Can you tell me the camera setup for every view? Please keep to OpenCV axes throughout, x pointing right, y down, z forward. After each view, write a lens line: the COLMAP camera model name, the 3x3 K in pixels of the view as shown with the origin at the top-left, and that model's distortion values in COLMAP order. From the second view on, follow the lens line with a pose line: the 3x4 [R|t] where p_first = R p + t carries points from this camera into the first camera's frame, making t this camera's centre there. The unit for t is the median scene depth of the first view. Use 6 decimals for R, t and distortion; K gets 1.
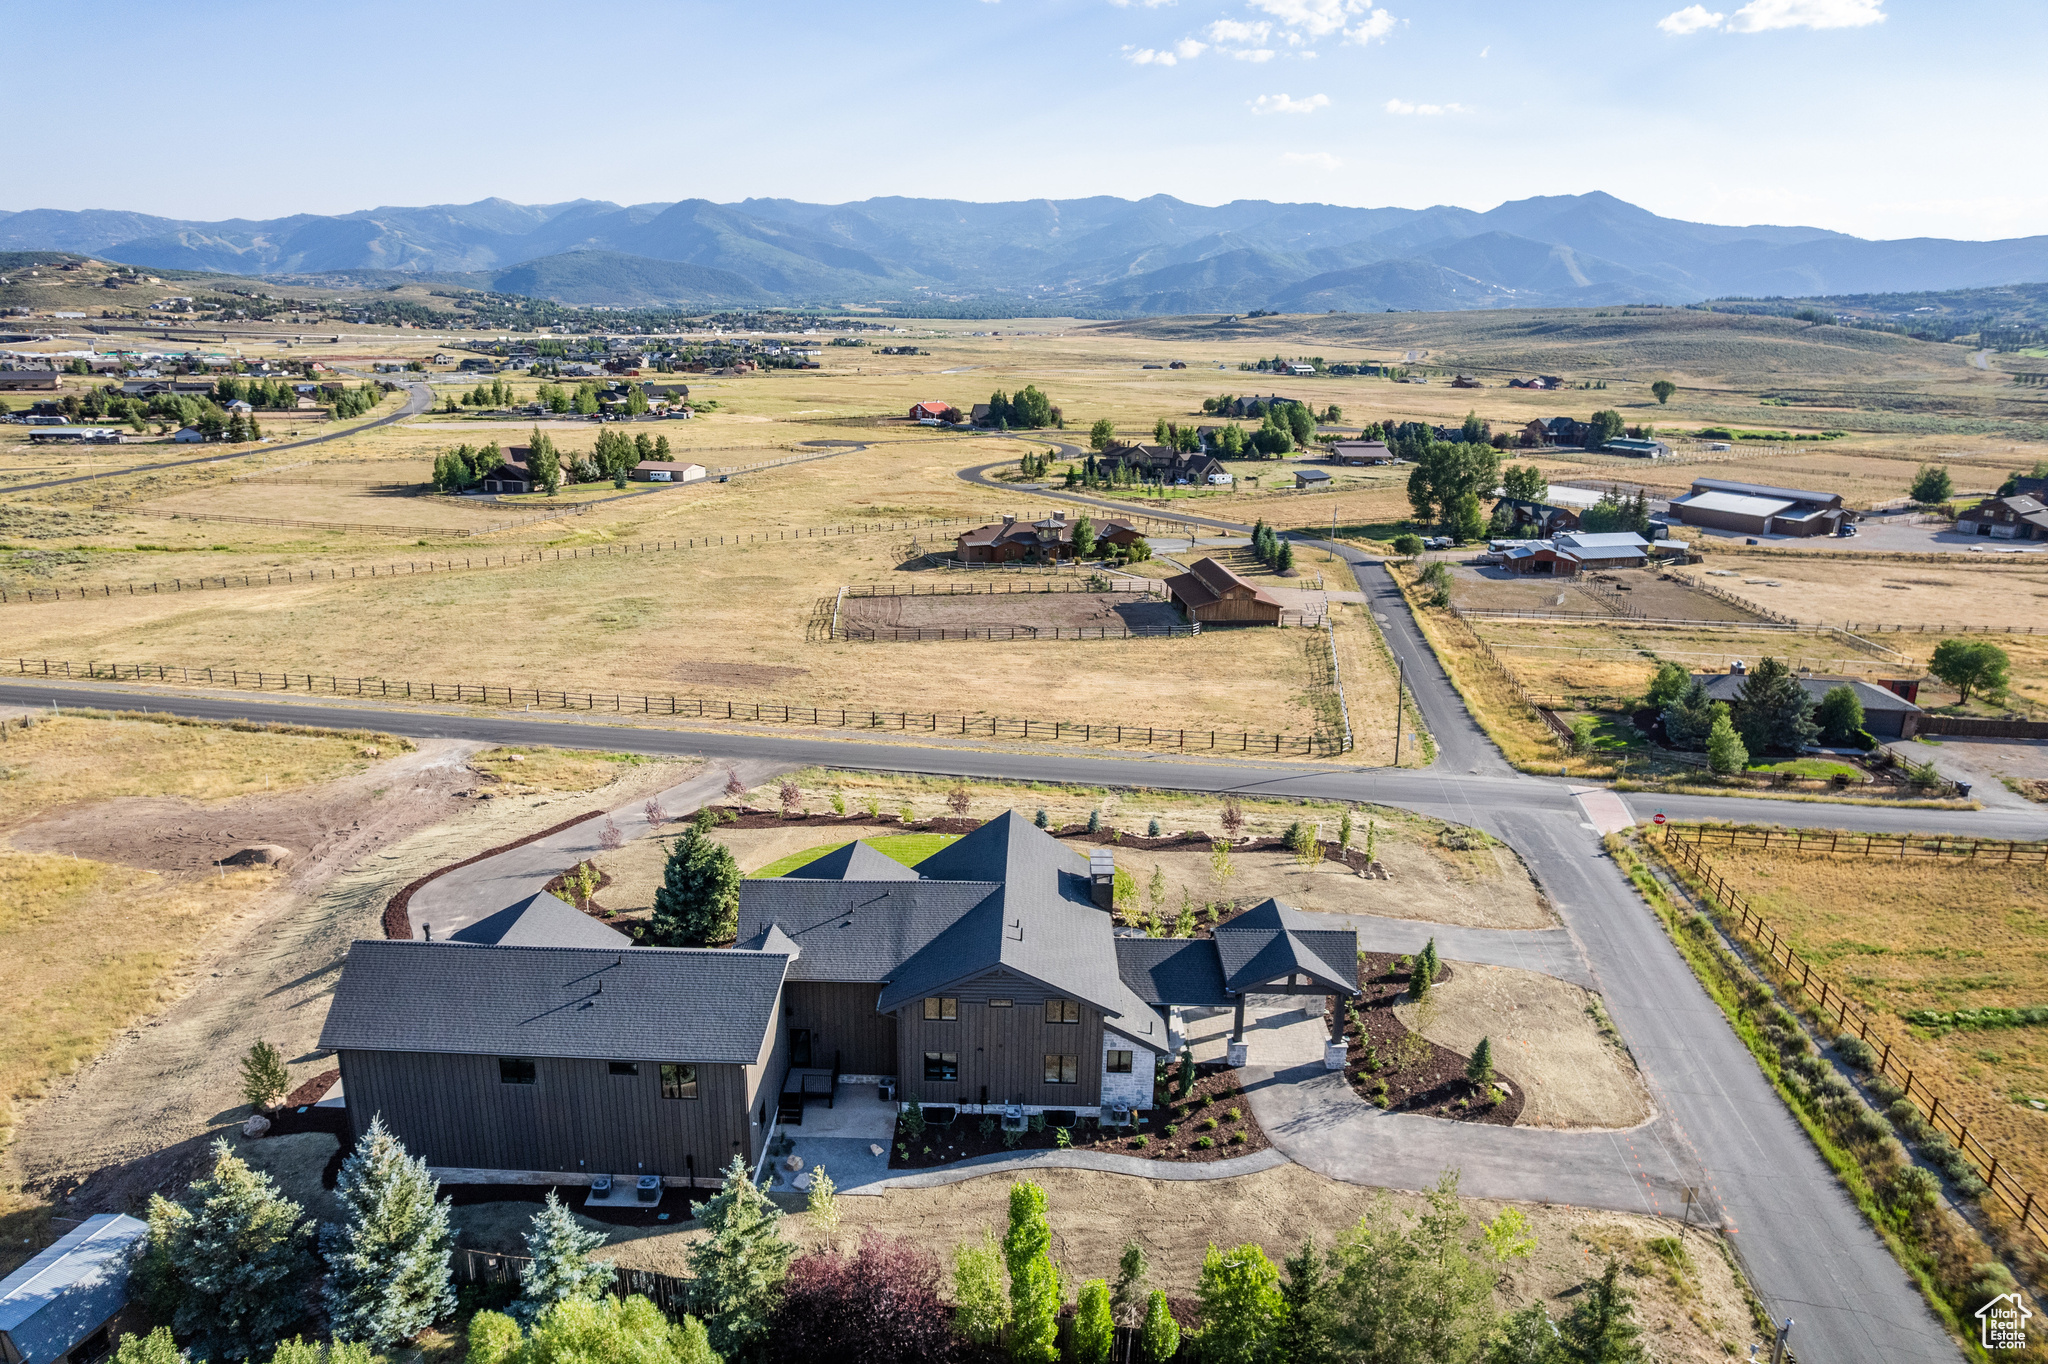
lens RADIAL K [[1310.6, 0, 1021.6], [0, 1310.6, 674.6], [0, 0, 1]] dist [-0.091100, 0.082962]
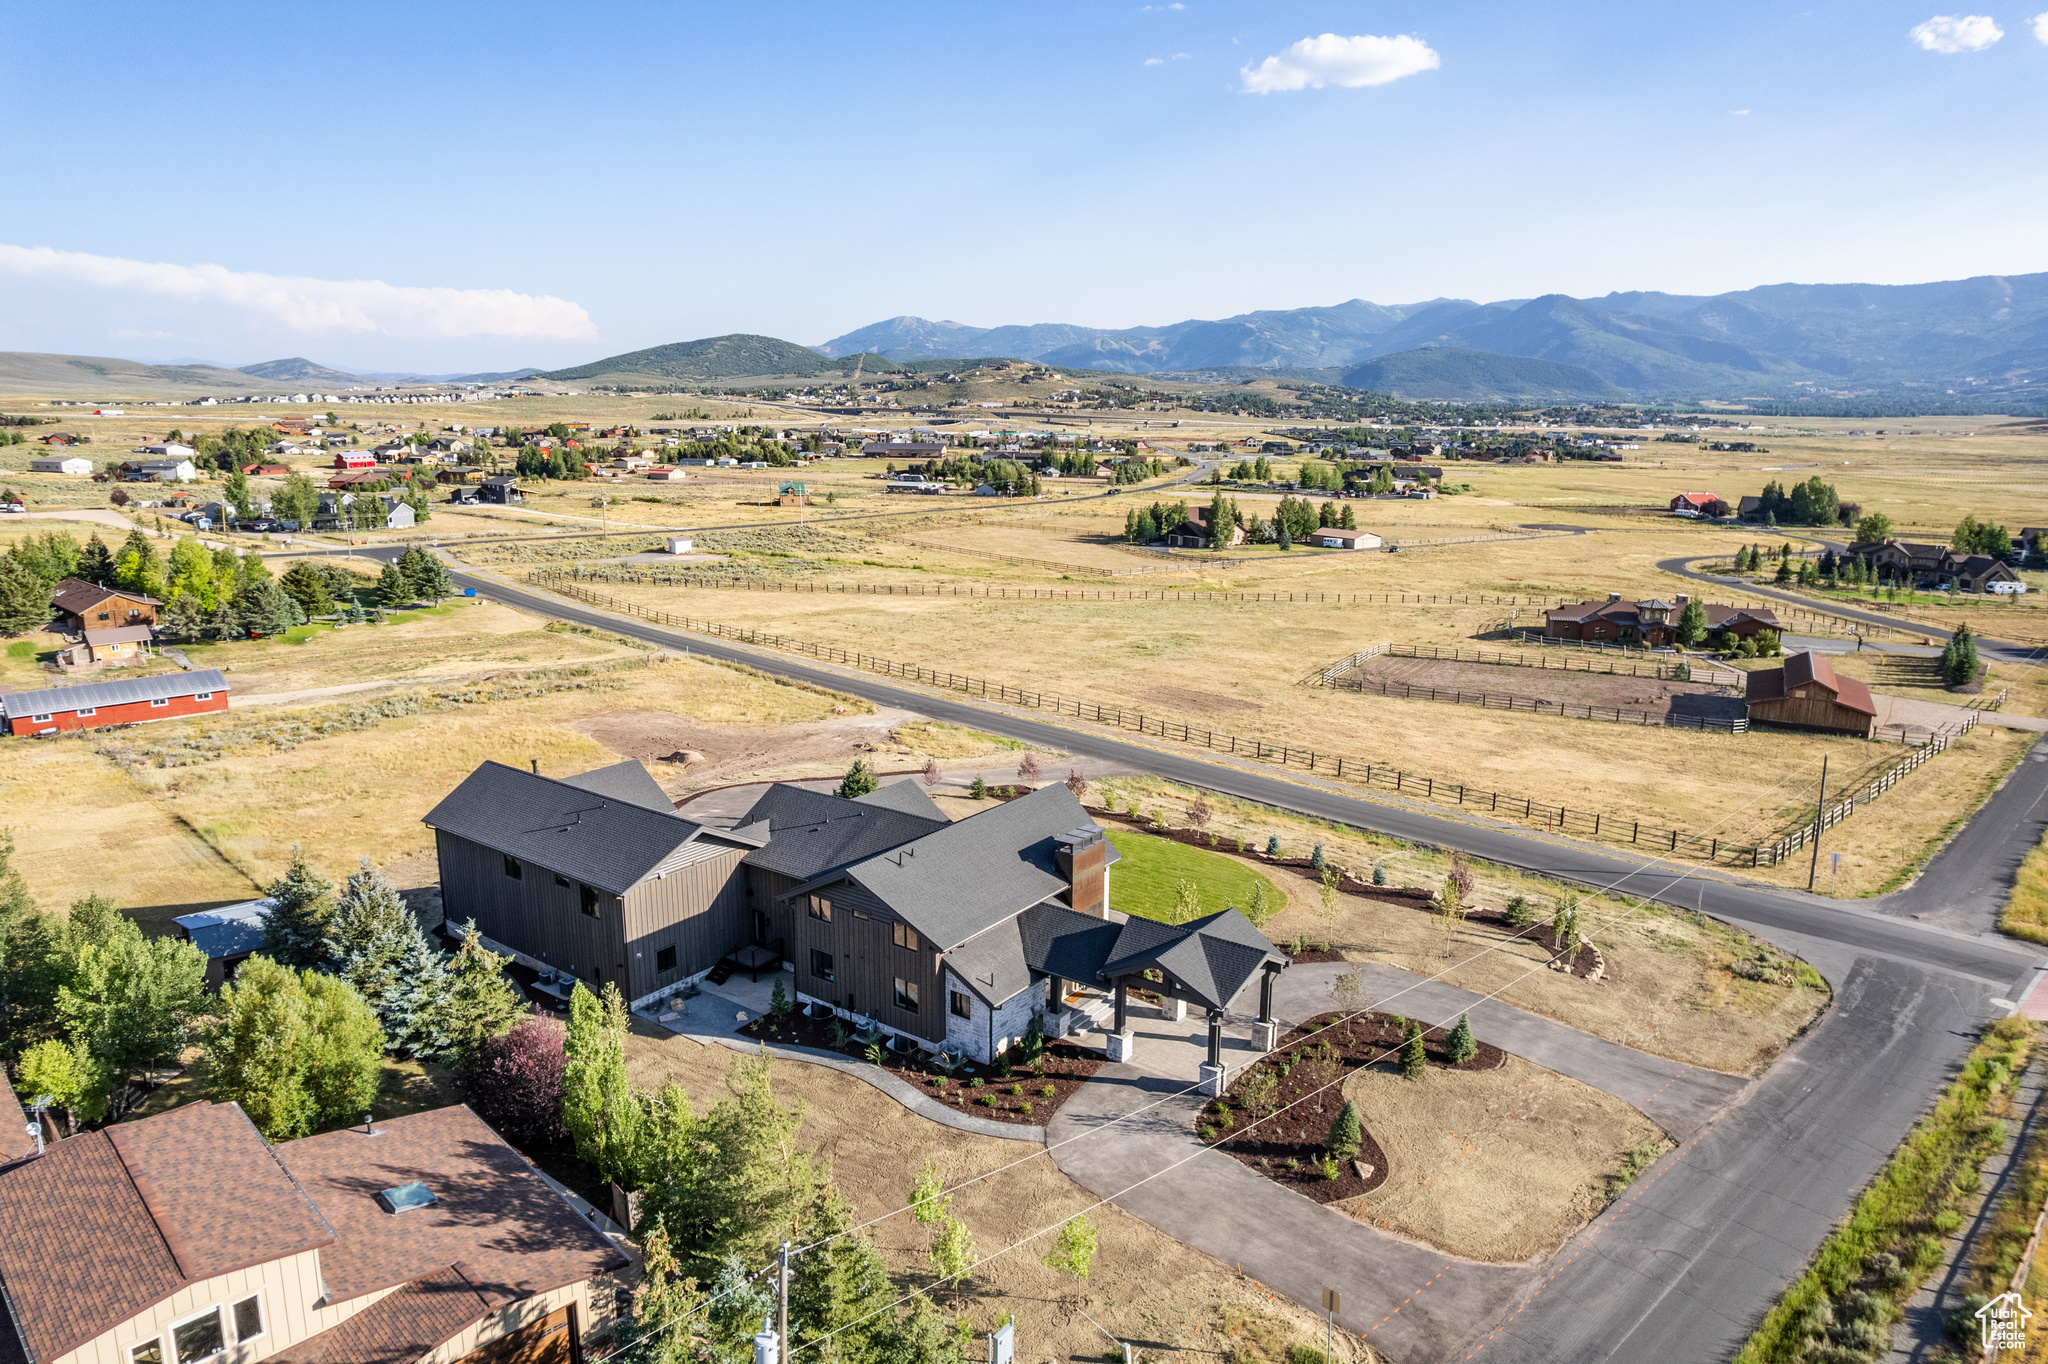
lens RADIAL K [[1310.6, 0, 1021.6], [0, 1310.6, 674.6], [0, 0, 1]] dist [-0.091100, 0.082962]
pose [[0.816382, 0.109082, -0.567117, 0.085140], [-0.148719, 0.988590, -0.023934, 0.008138], [0.558035, 0.103880, 0.823289, 0.022419]]
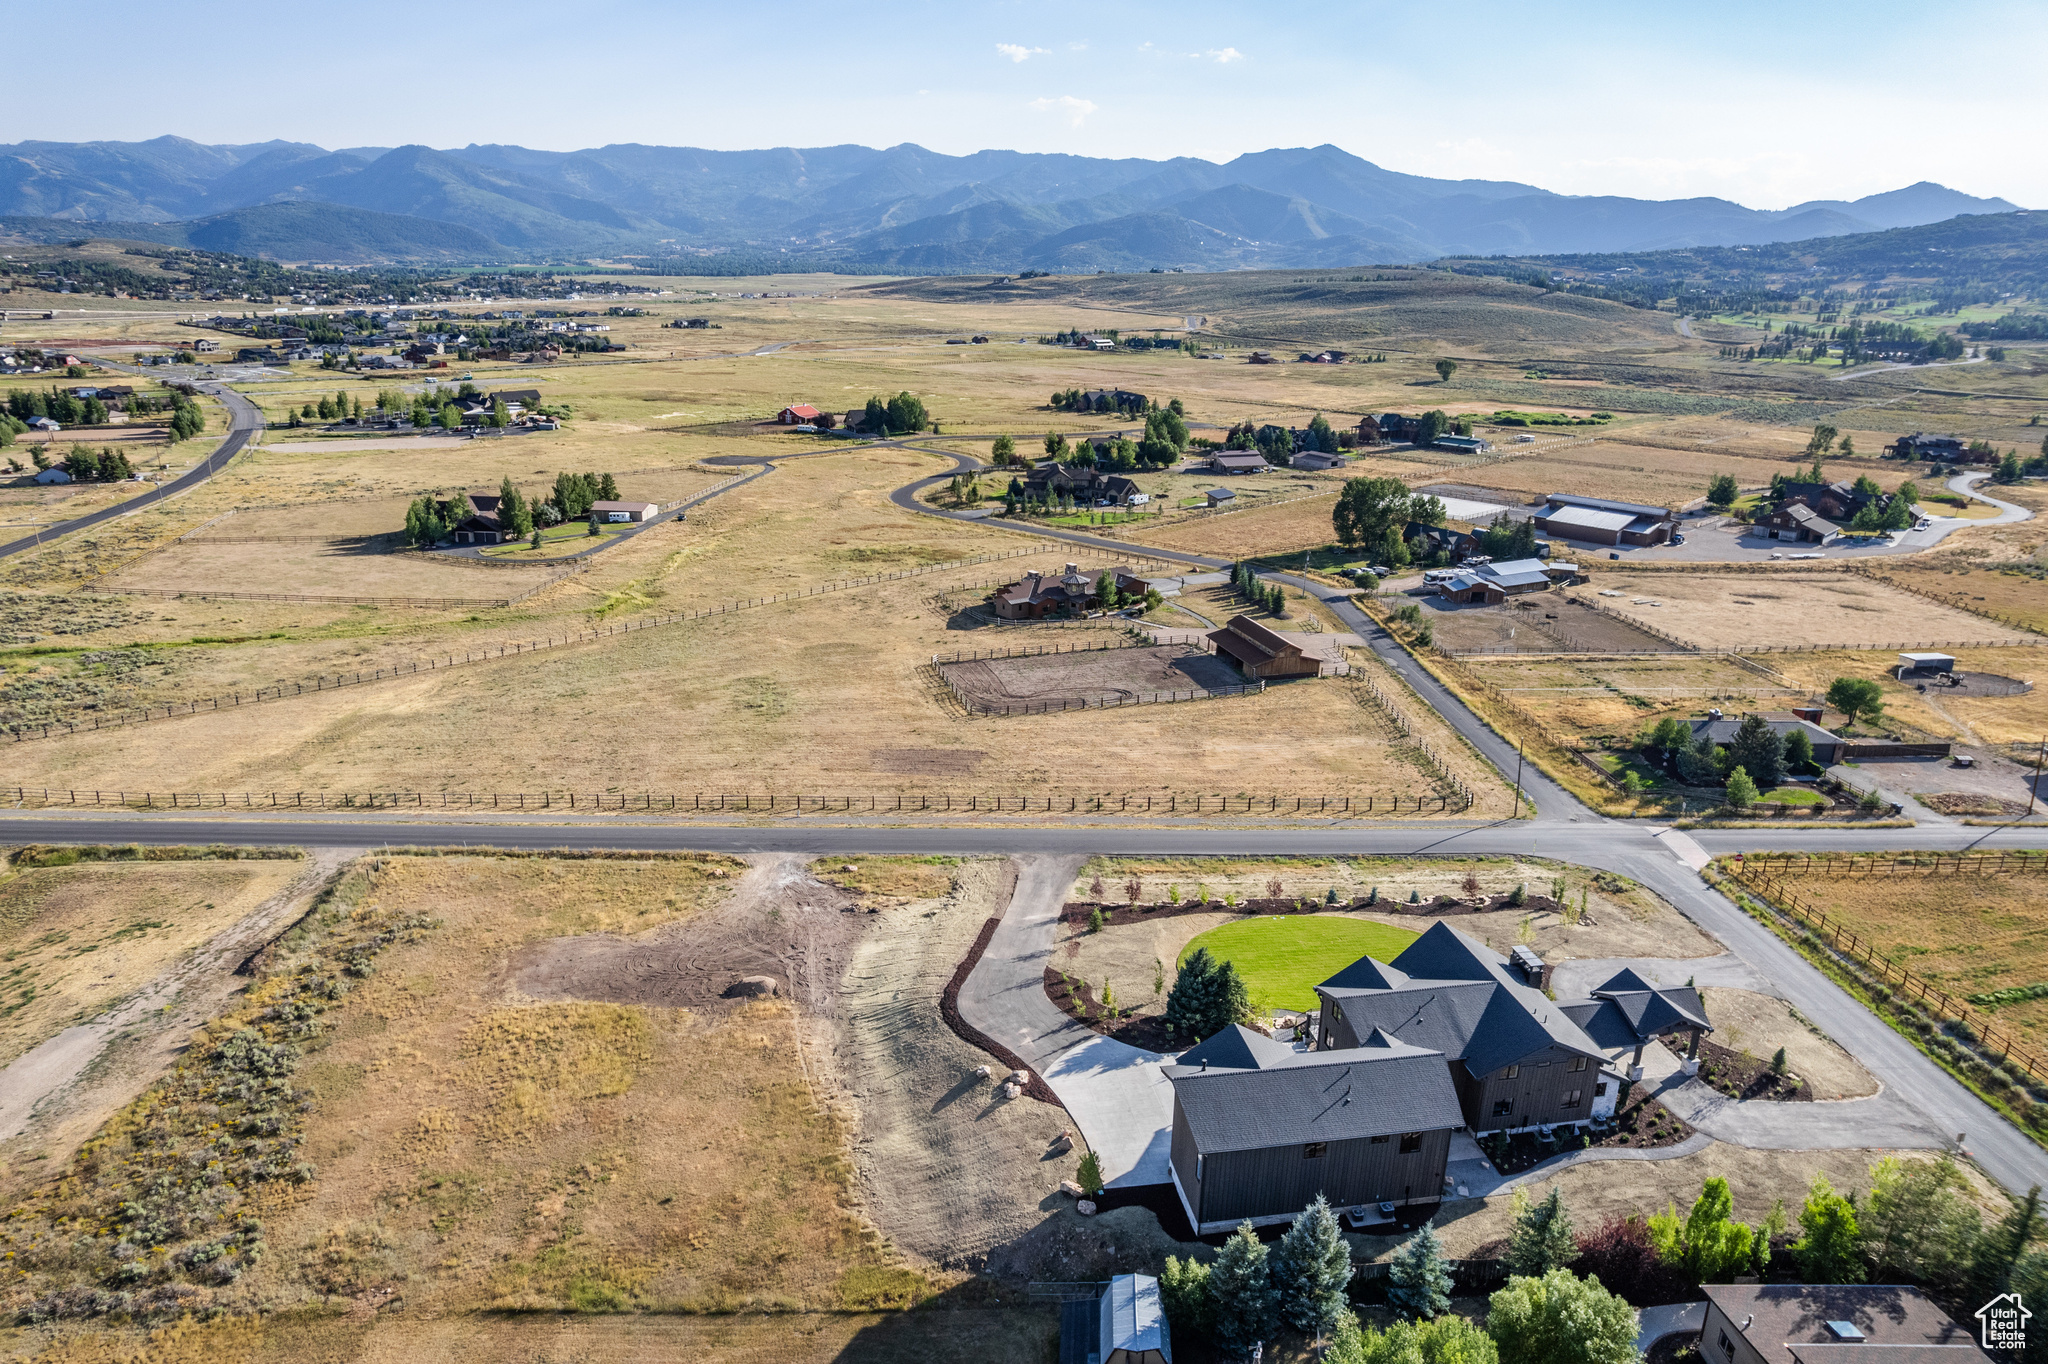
lens RADIAL K [[1310.6, 0, 1021.6], [0, 1310.6, 674.6], [0, 0, 1]] dist [-0.091100, 0.082962]
pose [[0.982818, -0.055379, 0.176076, -0.113417], [0.048912, 0.997967, 0.040860, -0.040464], [-0.177980, -0.031546, 0.983528, -0.053788]]
